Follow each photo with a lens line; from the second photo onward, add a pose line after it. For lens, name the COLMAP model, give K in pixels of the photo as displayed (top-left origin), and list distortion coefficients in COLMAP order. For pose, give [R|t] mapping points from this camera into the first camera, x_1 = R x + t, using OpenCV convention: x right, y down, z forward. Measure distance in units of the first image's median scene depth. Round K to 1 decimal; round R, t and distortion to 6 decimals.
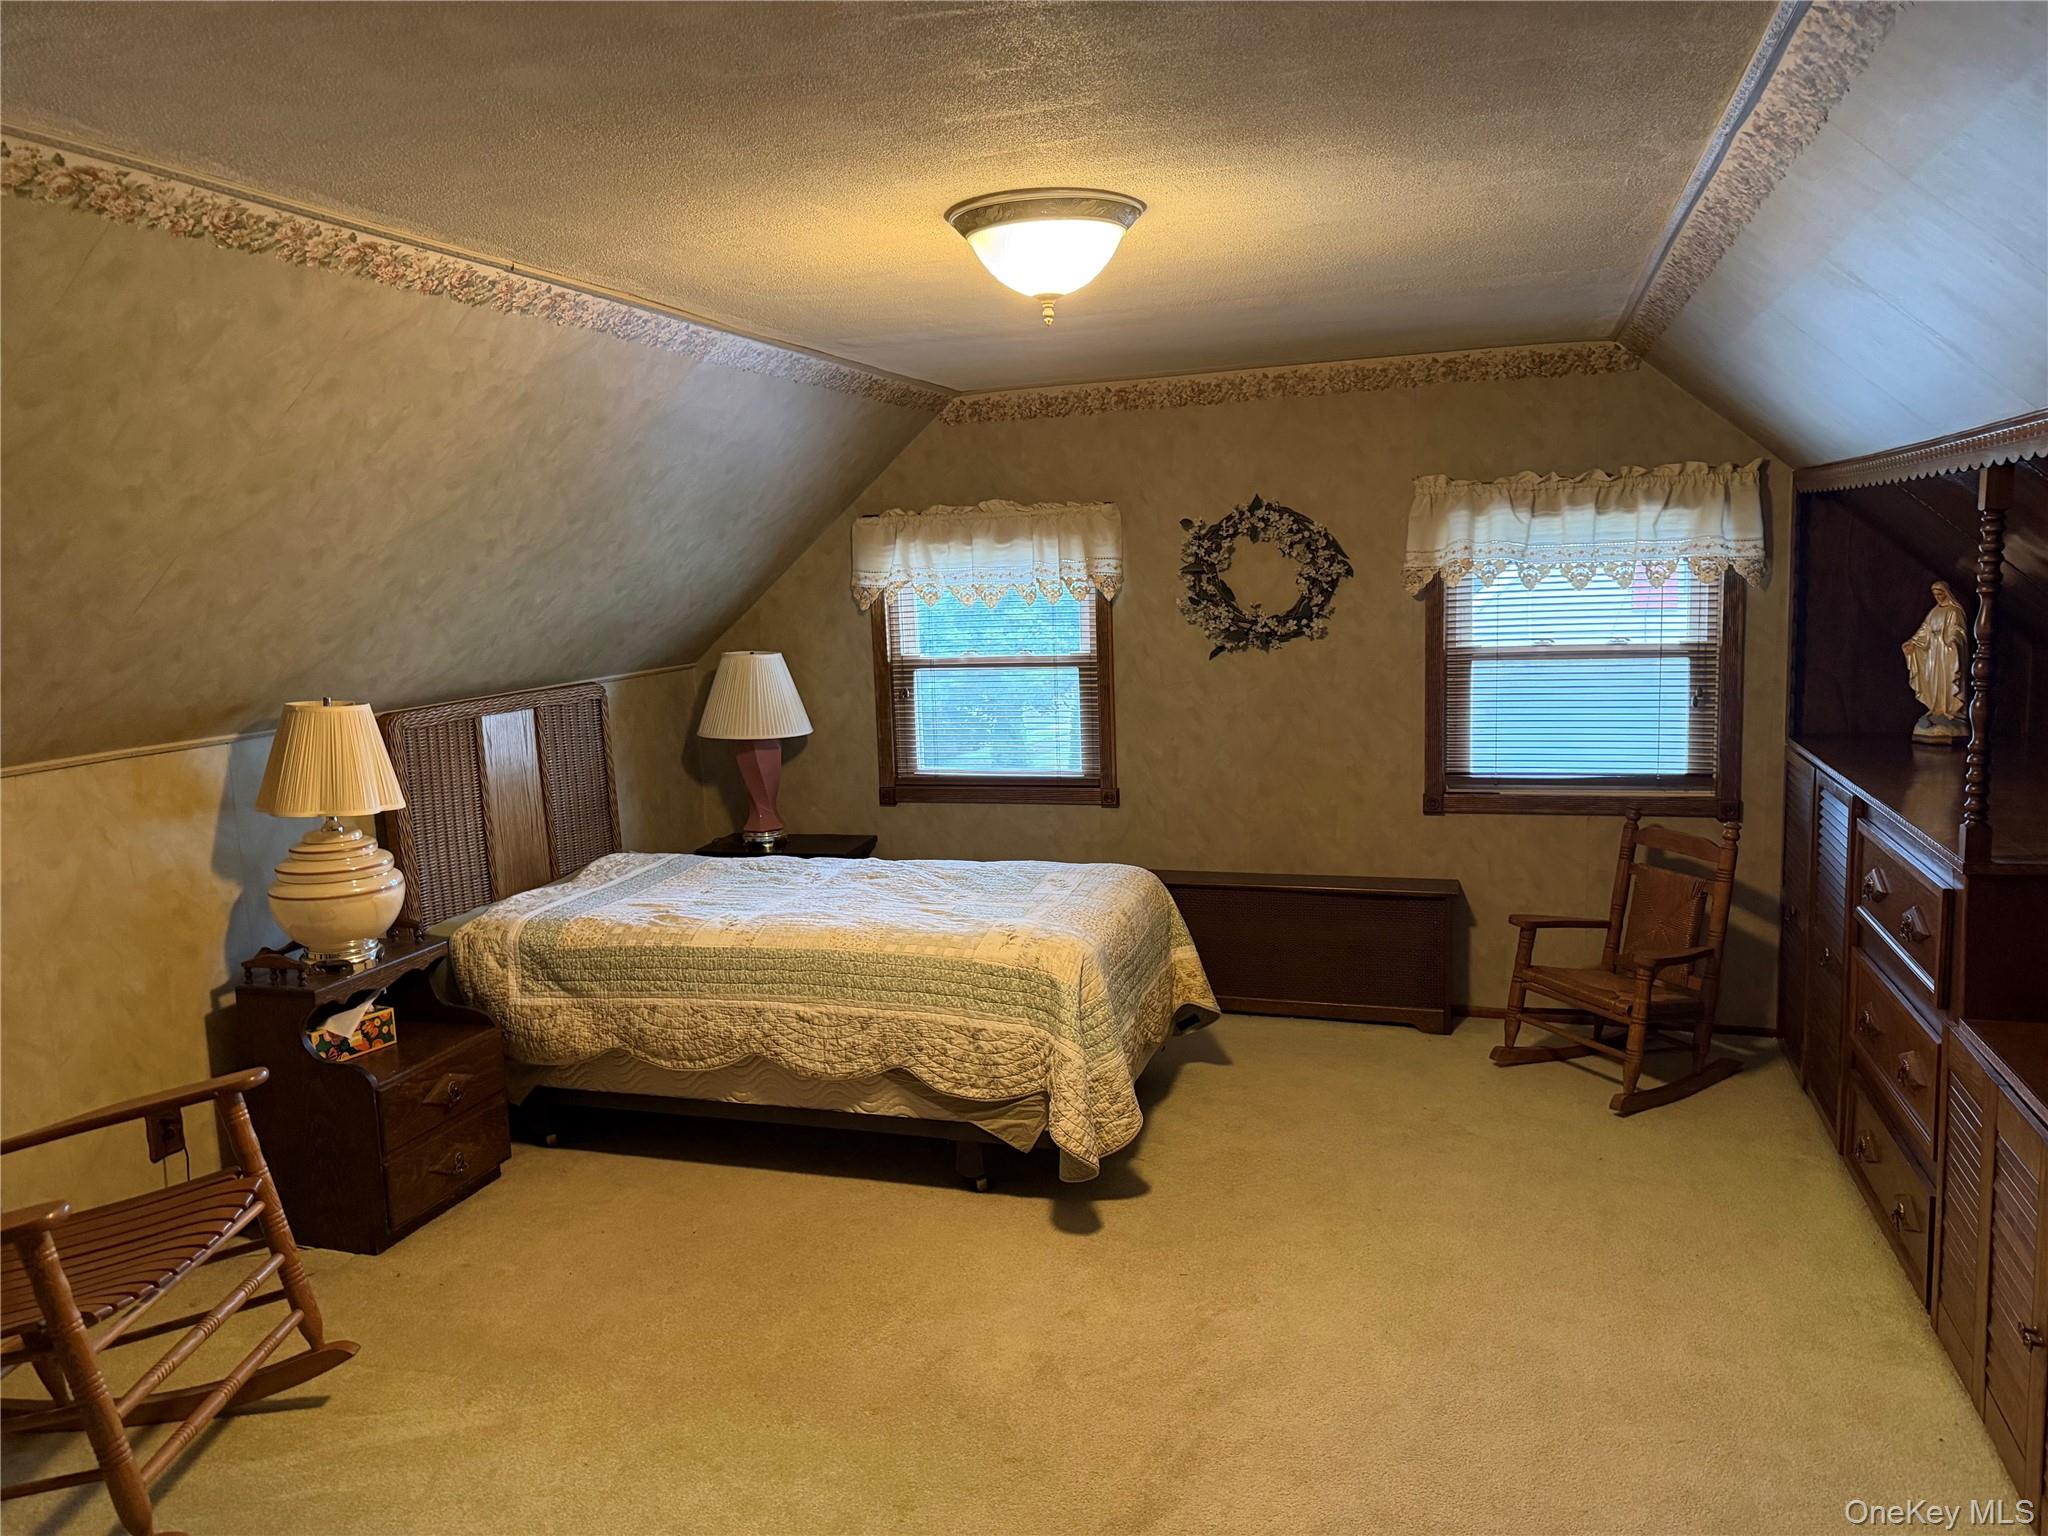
lens RADIAL K [[1440.5, 0, 1020.1], [0, 1440.5, 773.8], [0, 0, 1]] dist [0.068677, -0.074060]
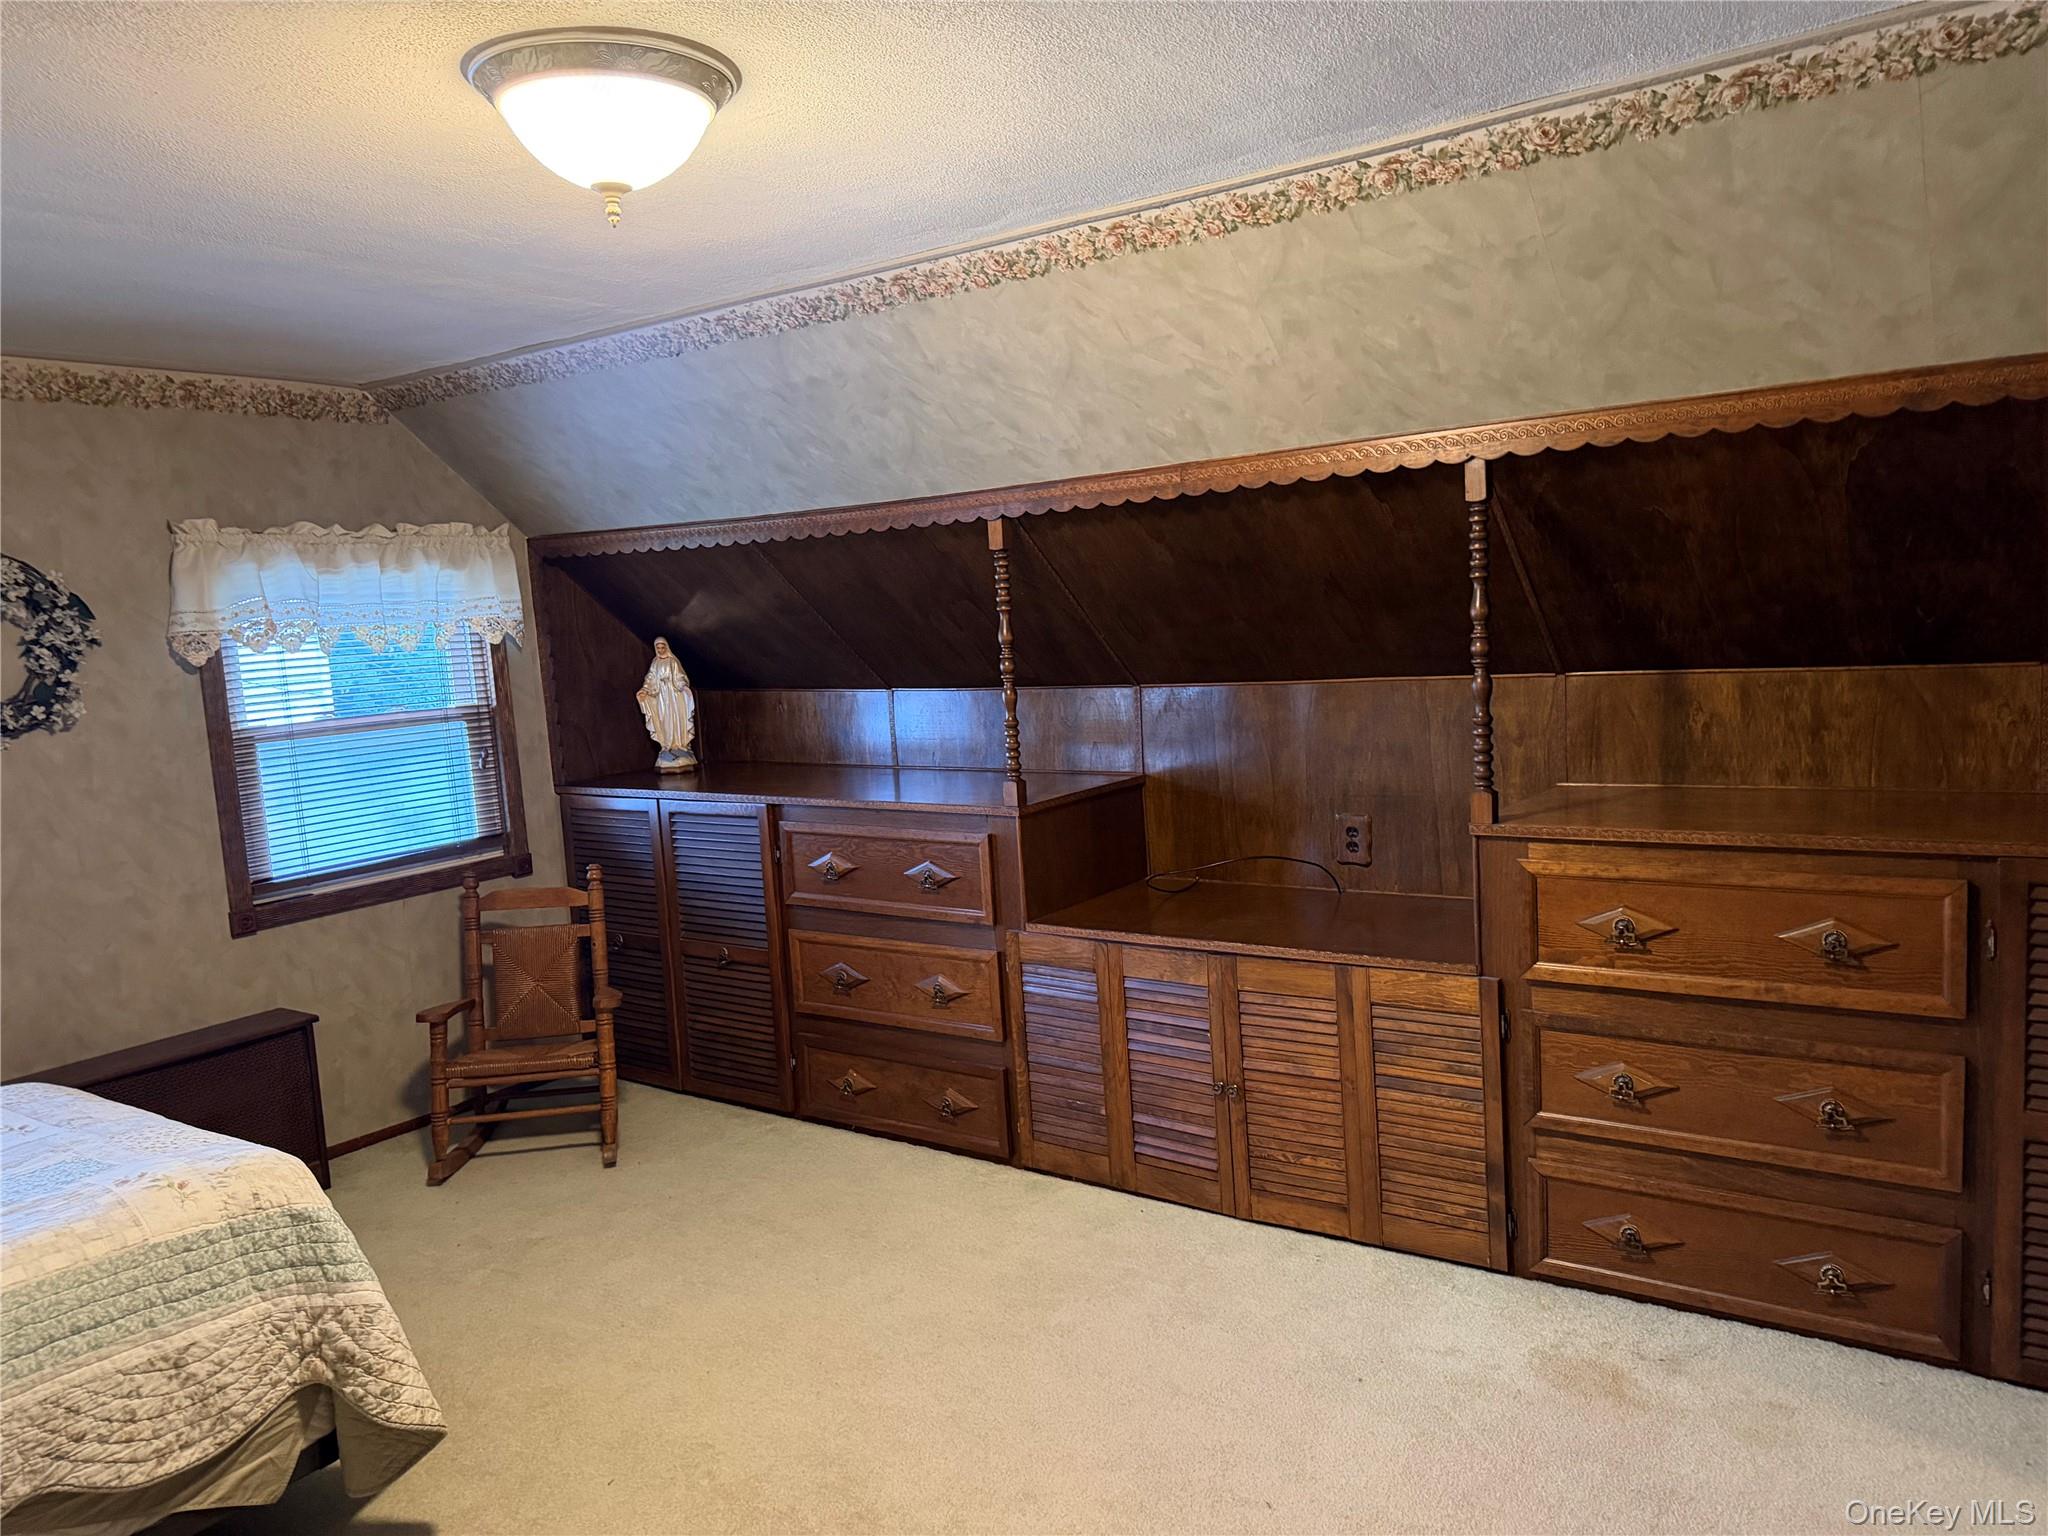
lens RADIAL K [[1440.5, 0, 1024.8], [0, 1440.5, 778.2], [0, 0, 1]] dist [0.068677, -0.074060]
pose [[0.301475, -0.099259, 0.948293, -0.376061], [0.184106, 0.981910, 0.044248, -0.015301], [-0.935531, 0.161247, 0.314296, 0.345292]]
